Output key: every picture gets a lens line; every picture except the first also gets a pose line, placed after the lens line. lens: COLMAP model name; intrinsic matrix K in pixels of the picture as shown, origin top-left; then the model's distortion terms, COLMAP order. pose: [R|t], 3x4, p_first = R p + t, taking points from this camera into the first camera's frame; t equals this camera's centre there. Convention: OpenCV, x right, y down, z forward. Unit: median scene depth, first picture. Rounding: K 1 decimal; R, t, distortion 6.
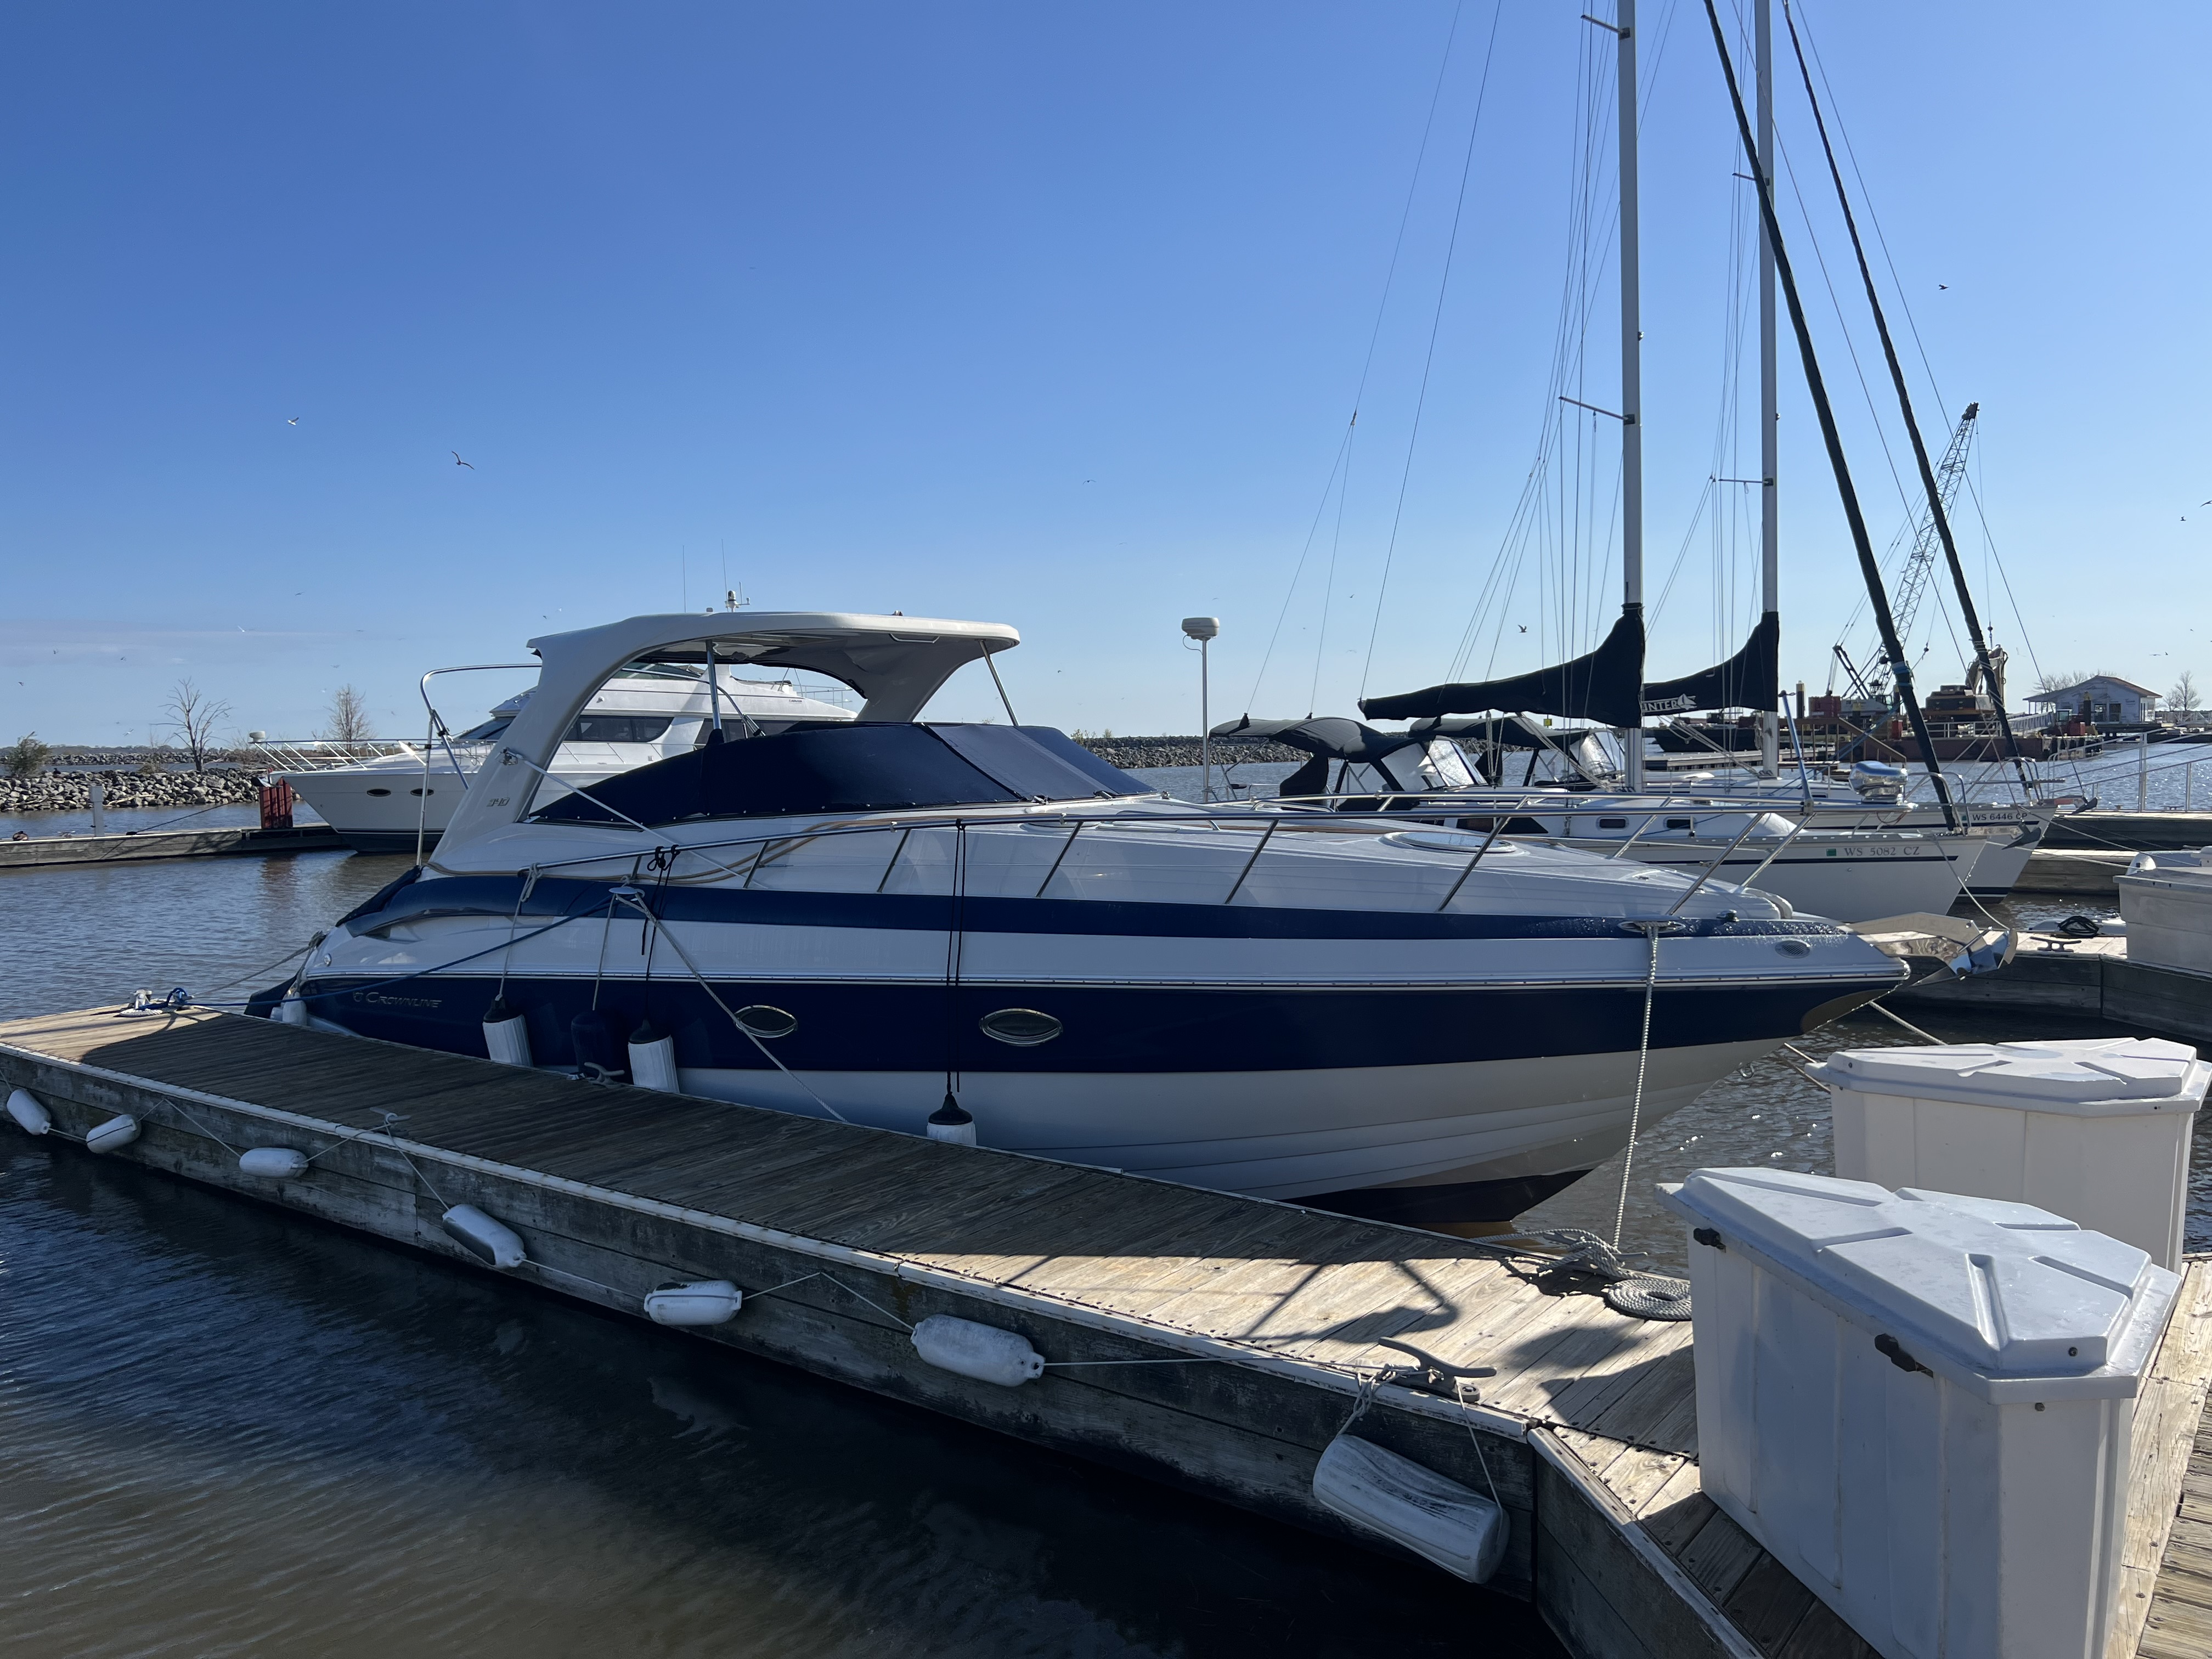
lens RADIAL K [[1658.9, 0, 1106.0], [0, 1658.9, 829.5], [0, 0, 1]] dist [0.077941, -0.002172]
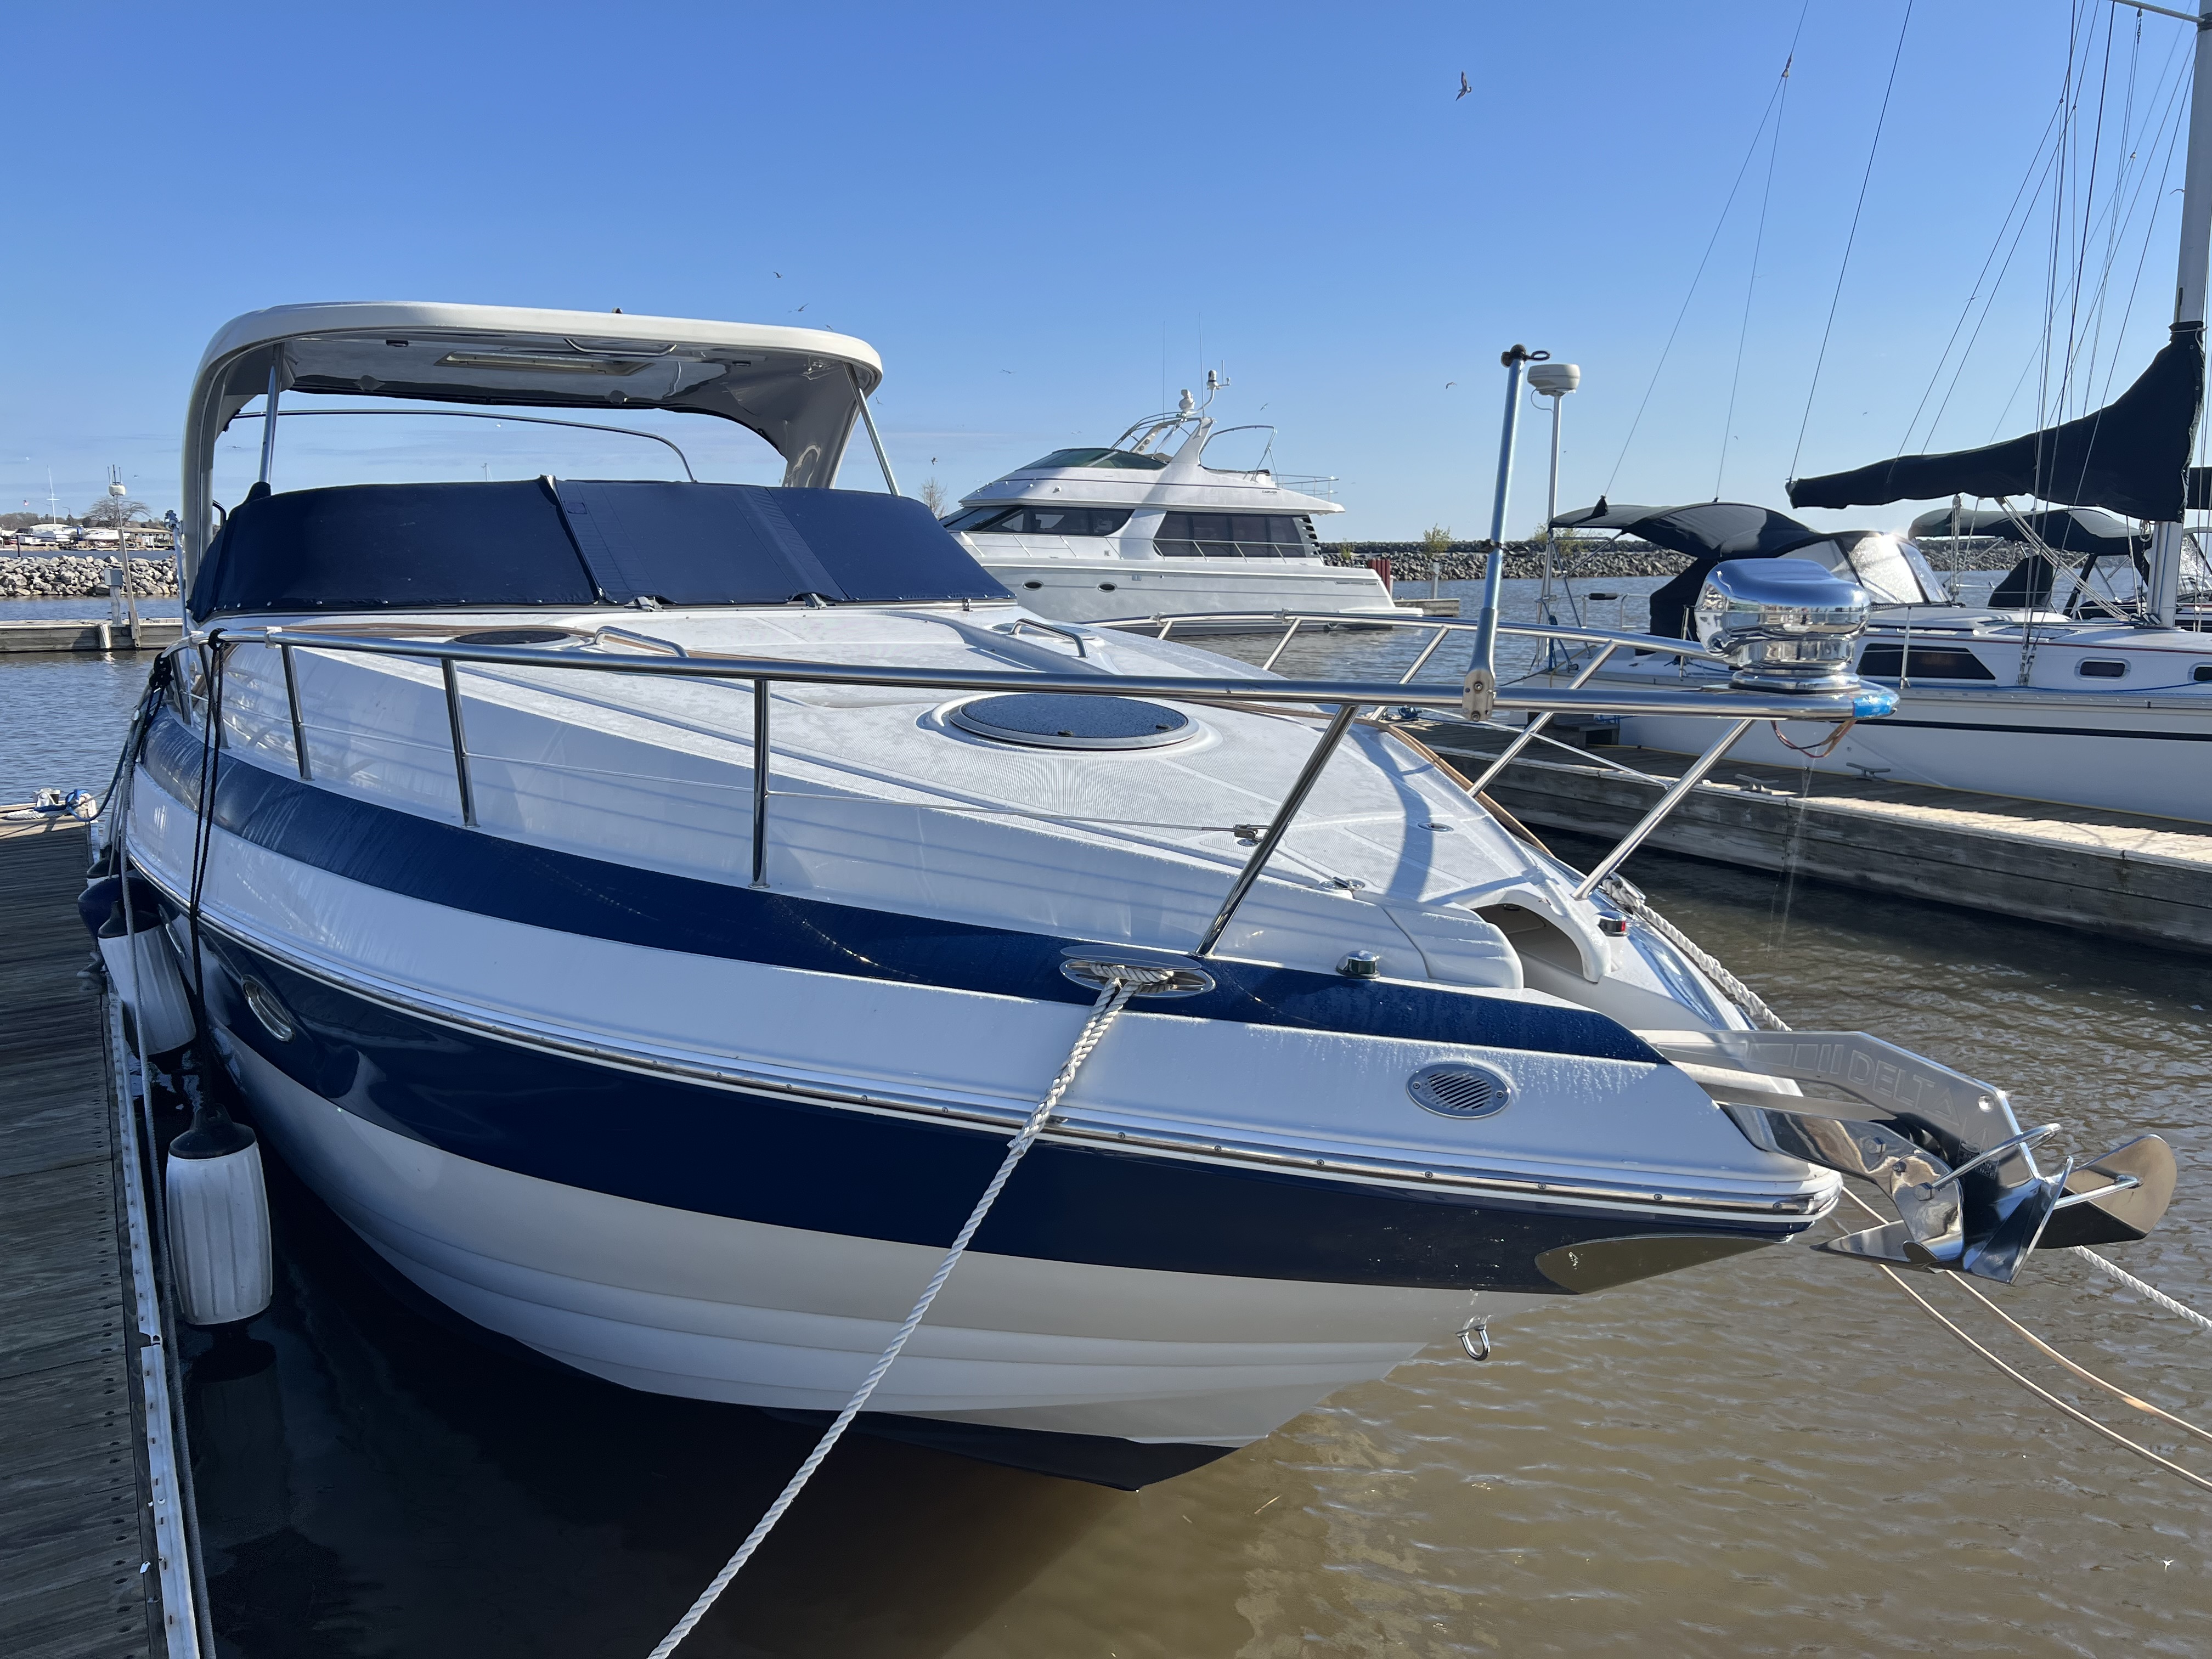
lens RADIAL K [[1692.2, 0, 1106.0], [0, 1692.2, 829.5], [0, 0, 1]] dist [-0.037325, -0.002499]
pose [[0.927307, 0.075390, -0.366631, 0.164120], [-0.033269, 0.992230, 0.119886, -0.005701], [0.372821, -0.098974, 0.922610, 0.216750]]
